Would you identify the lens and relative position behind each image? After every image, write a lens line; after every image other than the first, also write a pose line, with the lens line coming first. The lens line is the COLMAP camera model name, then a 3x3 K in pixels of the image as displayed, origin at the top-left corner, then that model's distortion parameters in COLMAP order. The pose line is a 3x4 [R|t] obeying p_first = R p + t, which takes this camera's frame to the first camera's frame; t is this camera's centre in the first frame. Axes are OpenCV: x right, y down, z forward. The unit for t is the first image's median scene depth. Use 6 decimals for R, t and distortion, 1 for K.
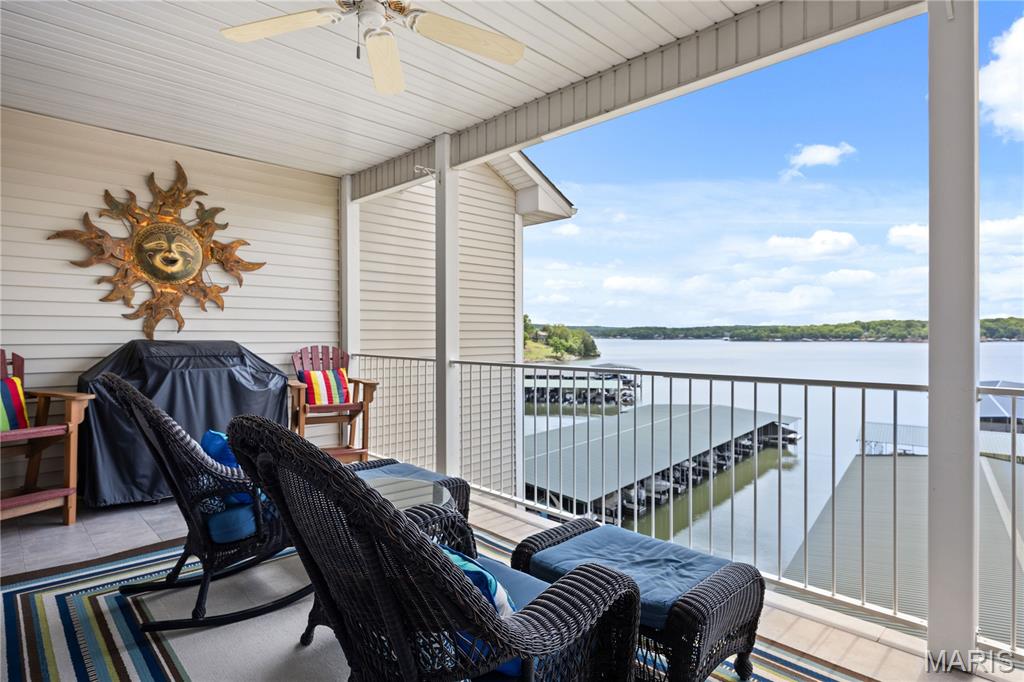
lens RADIAL K [[547.6, 0, 512.5], [0, 547.6, 337.4], [0, 0, 1]] dist [0.001096, 0.000042]
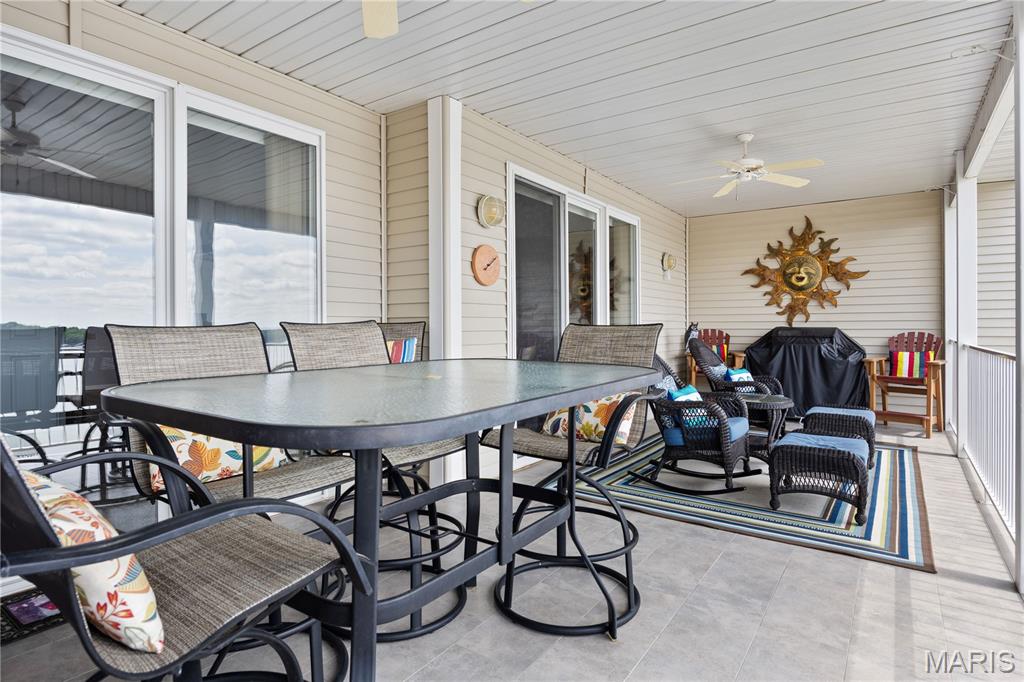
lens RADIAL K [[553.0, 0, 513.2], [0, 553.0, 333.4], [0, 0, 1]] dist [-0.000331, -0.000046]
pose [[0.180355, 0.009220, -0.983558, 0.844781], [-0.003430, 0.999956, 0.008745, 0.012113], [0.983596, 0.001797, 0.180378, -0.139618]]
